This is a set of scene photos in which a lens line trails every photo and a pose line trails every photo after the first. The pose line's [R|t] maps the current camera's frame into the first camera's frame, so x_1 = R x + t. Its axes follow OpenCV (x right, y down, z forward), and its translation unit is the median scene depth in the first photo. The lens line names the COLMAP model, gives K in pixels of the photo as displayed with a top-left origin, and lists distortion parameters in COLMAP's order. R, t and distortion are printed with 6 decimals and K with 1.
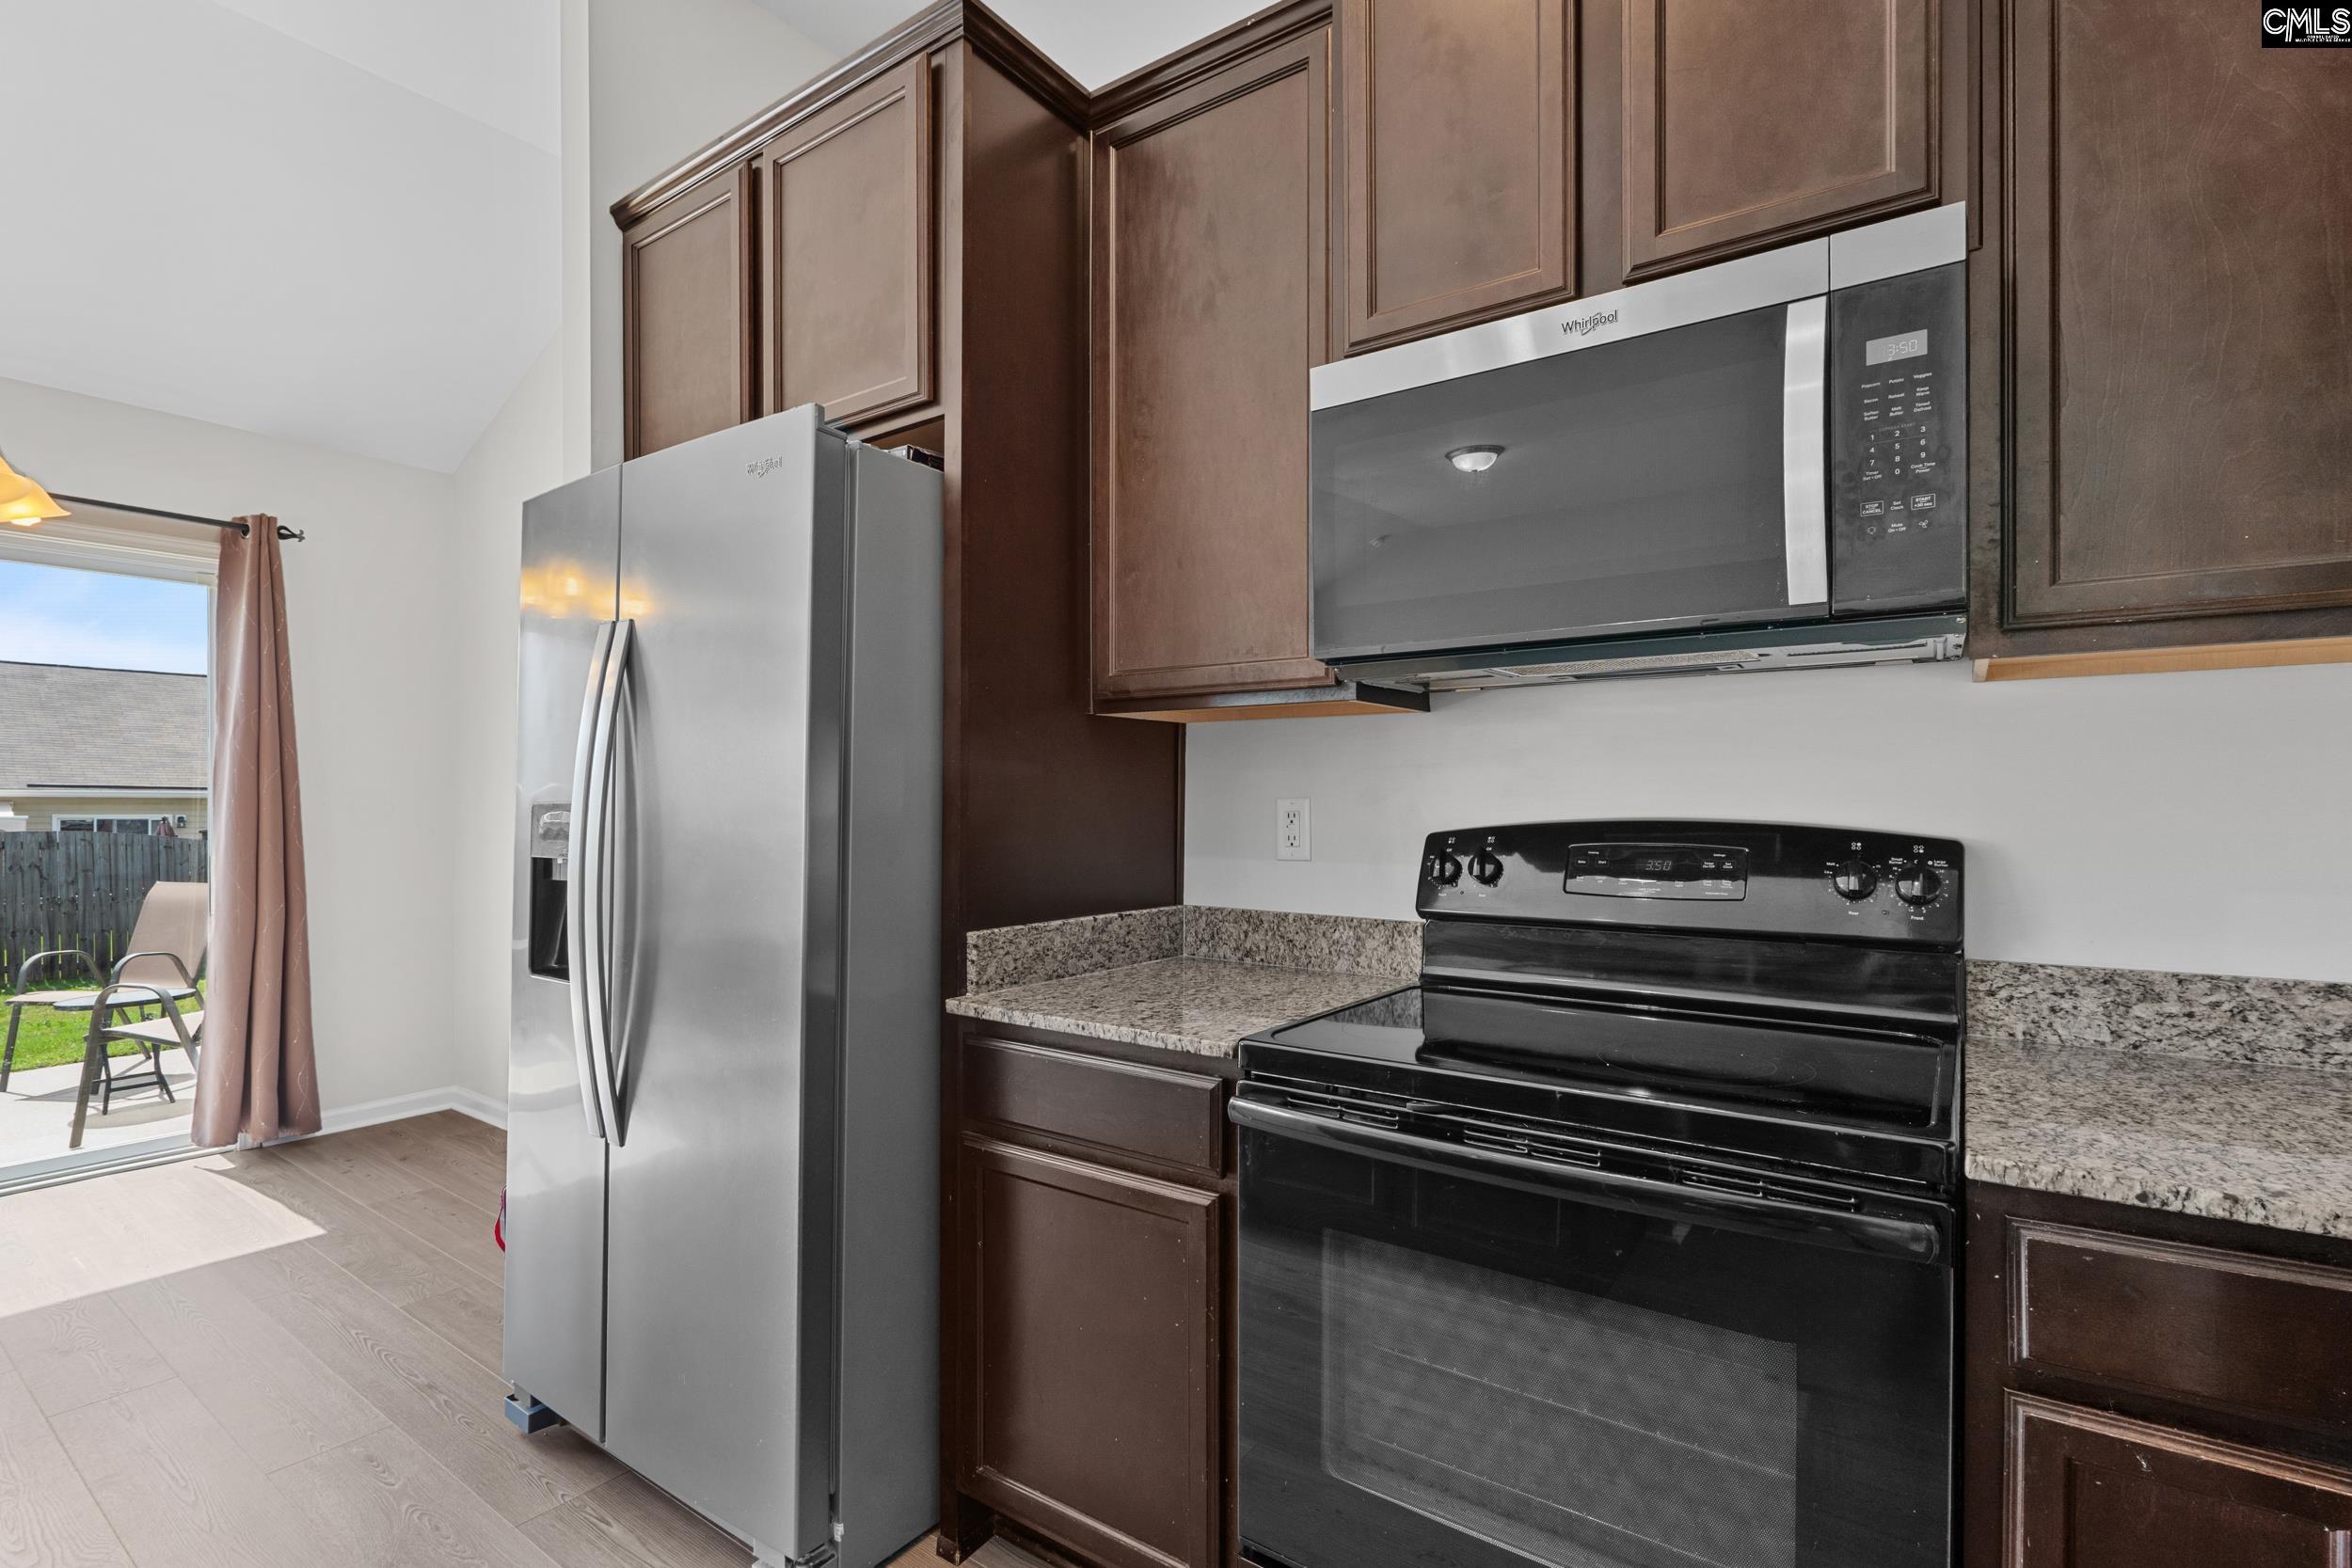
lens RADIAL K [[1080.9, 0, 1172.5], [0, 1080.9, 800.2], [0, 0, 1]] dist [-0.003795, -0.000674]
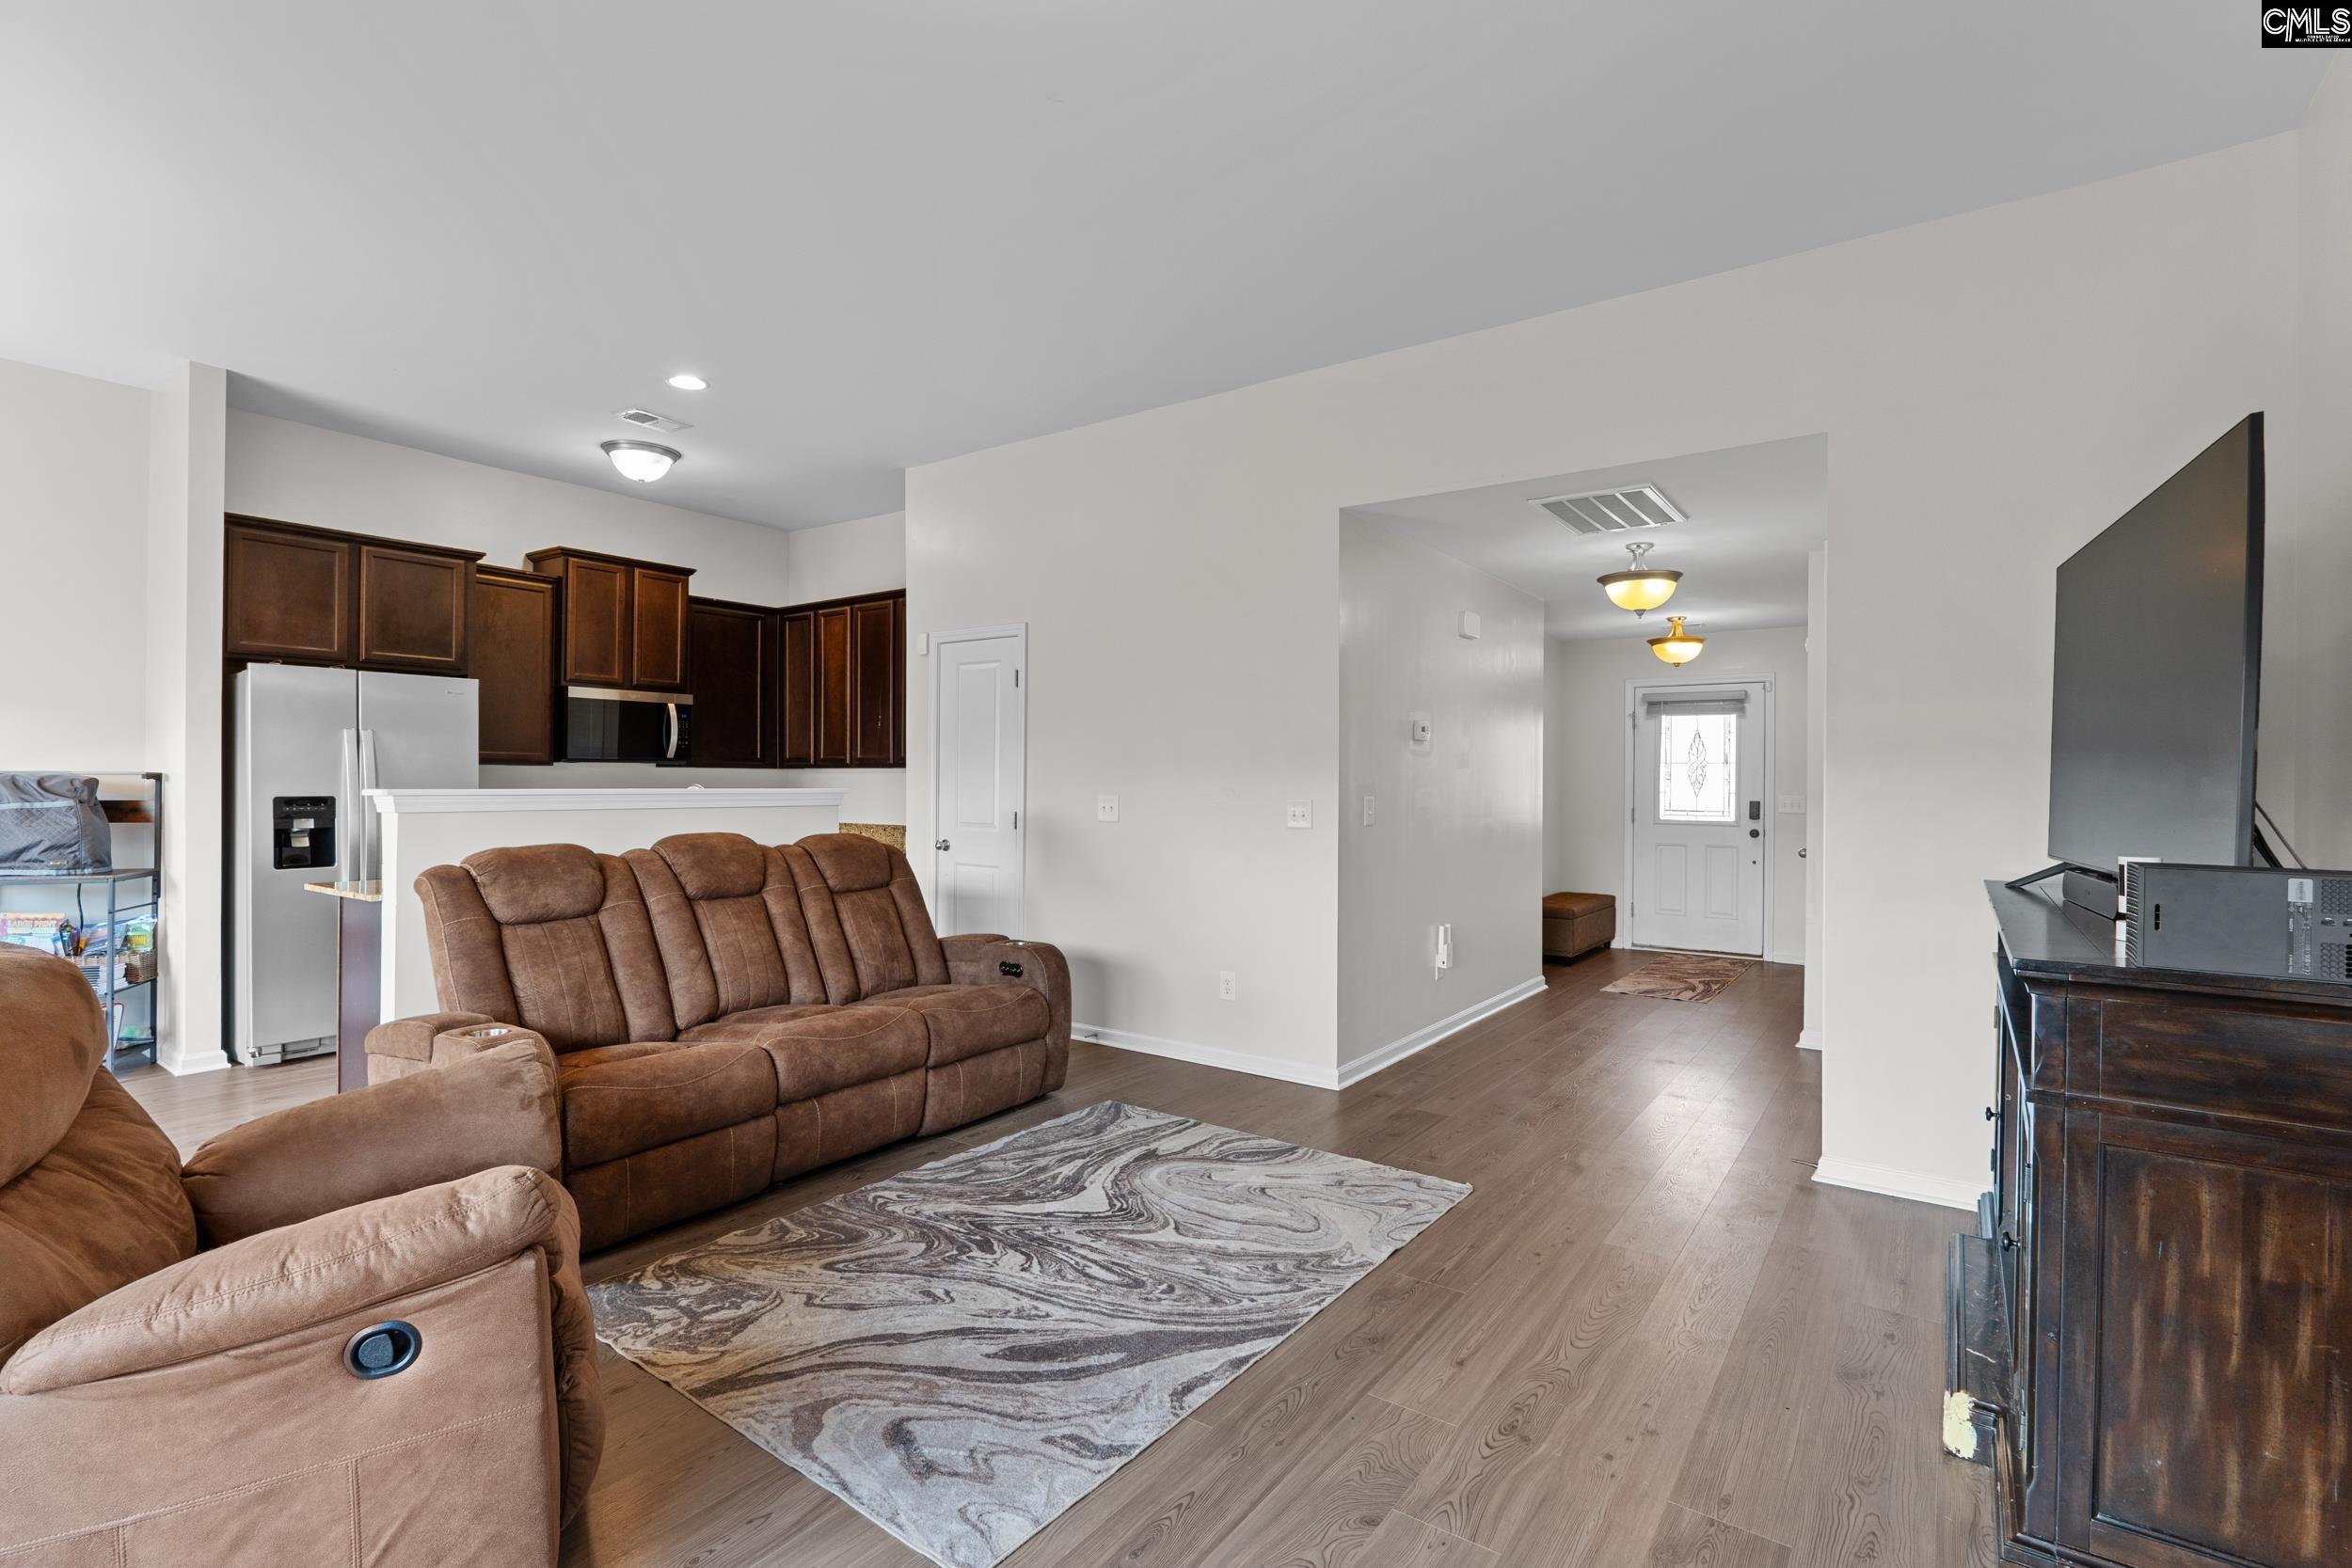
lens RADIAL K [[1080.9, 0, 1166.7], [0, 1080.9, 790.8], [0, 0, 1]] dist [-0.003795, -0.000674]
pose [[0.008105, -0.006713, 0.999945, -3.533751], [-0.012351, 0.999901, 0.006813, -0.060611], [-0.999891, -0.012405, 0.008022, -1.141206]]
